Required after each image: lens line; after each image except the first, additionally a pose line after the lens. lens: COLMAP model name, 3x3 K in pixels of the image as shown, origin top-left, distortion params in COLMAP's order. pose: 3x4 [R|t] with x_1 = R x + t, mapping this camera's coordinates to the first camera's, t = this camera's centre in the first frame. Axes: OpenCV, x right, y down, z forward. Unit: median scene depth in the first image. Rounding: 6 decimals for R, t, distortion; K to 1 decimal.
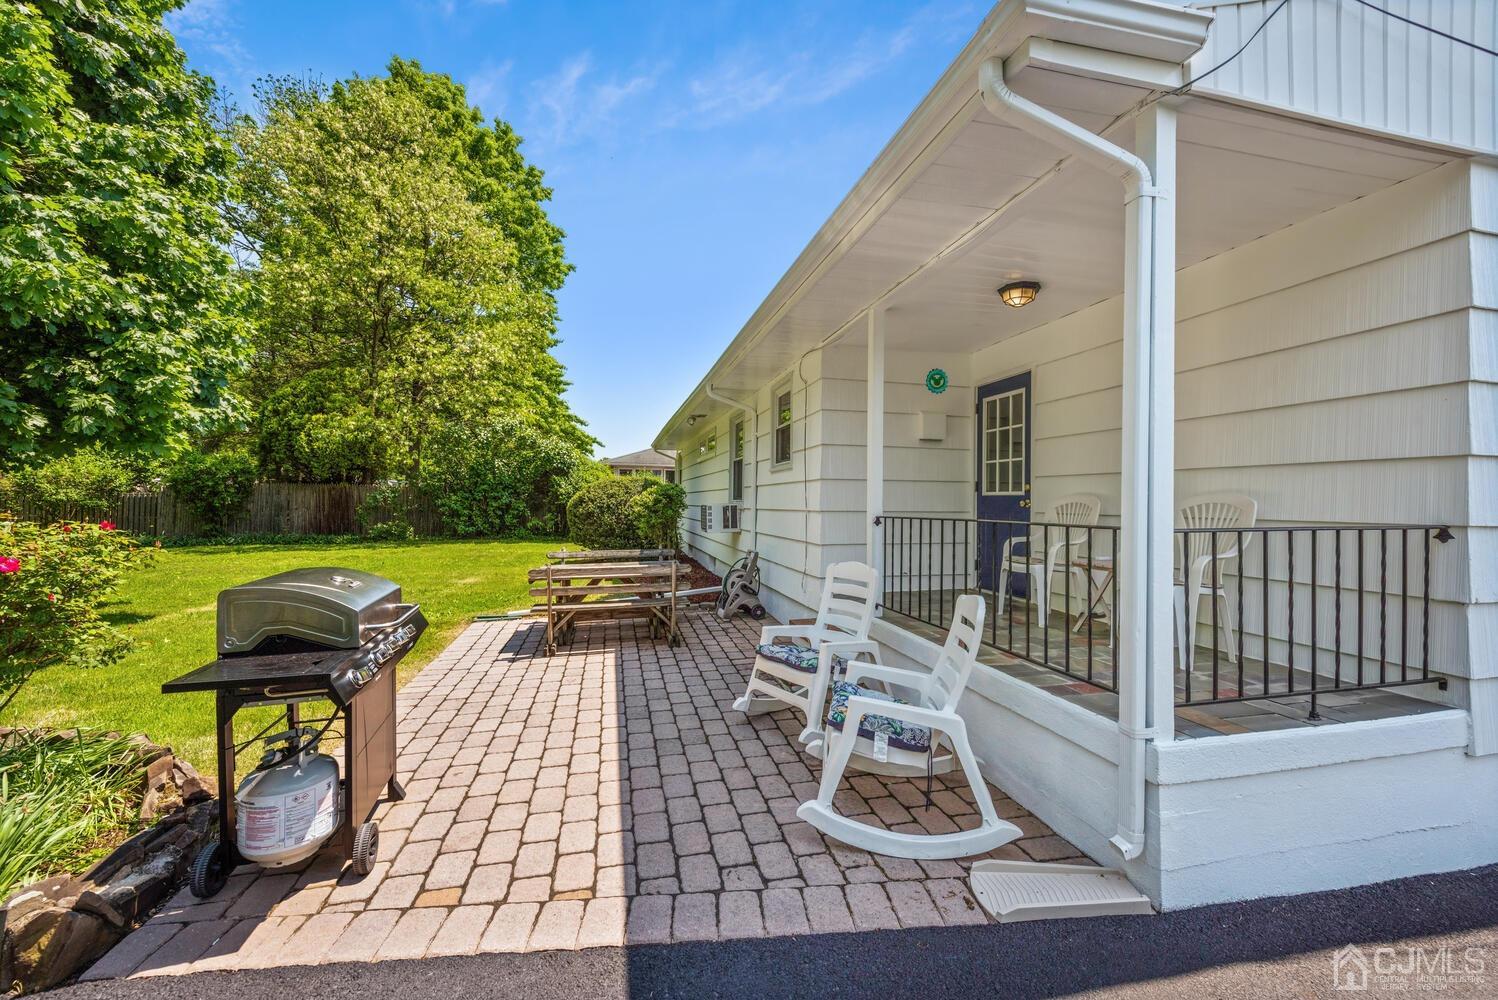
lens RADIAL K [[586.1, 0, 749.3], [0, 586.1, 498.9], [0, 0, 1]] dist [0.011650, -0.000005]
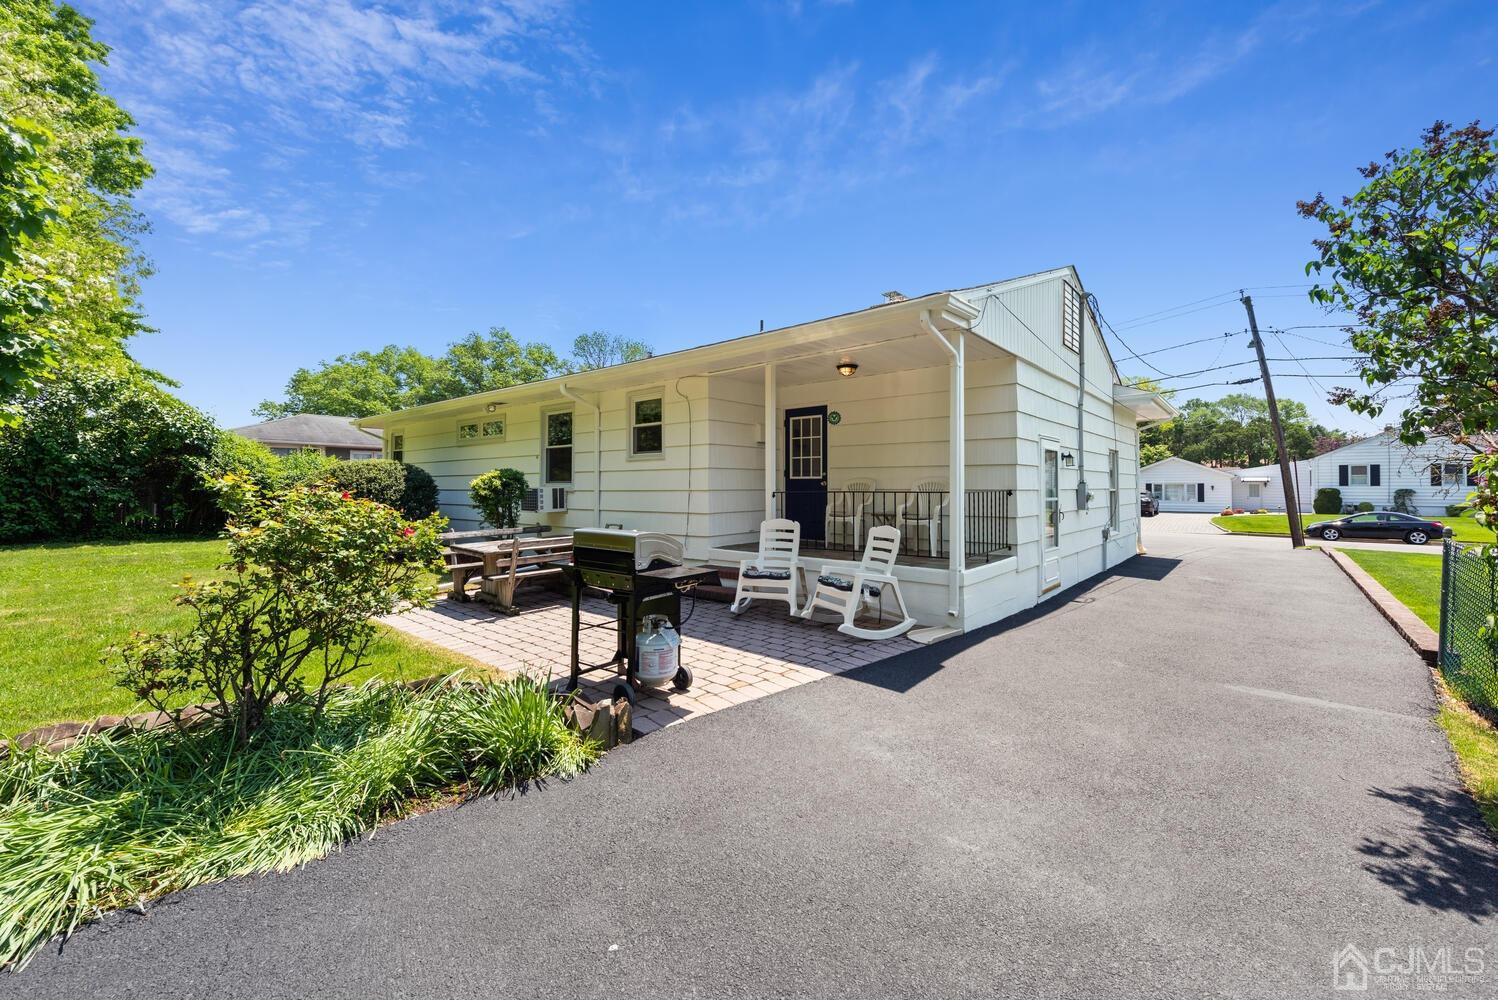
lens RADIAL K [[586.1, 0, 749.7], [0, 586.1, 492.4], [0, 0, 1]] dist [0.011650, -0.000005]
pose [[0.820295, -0.018979, 0.571626, -0.846234], [0.007654, 0.999724, 0.022210, -0.008078], [-0.571890, -0.013844, 0.820214, -0.330948]]
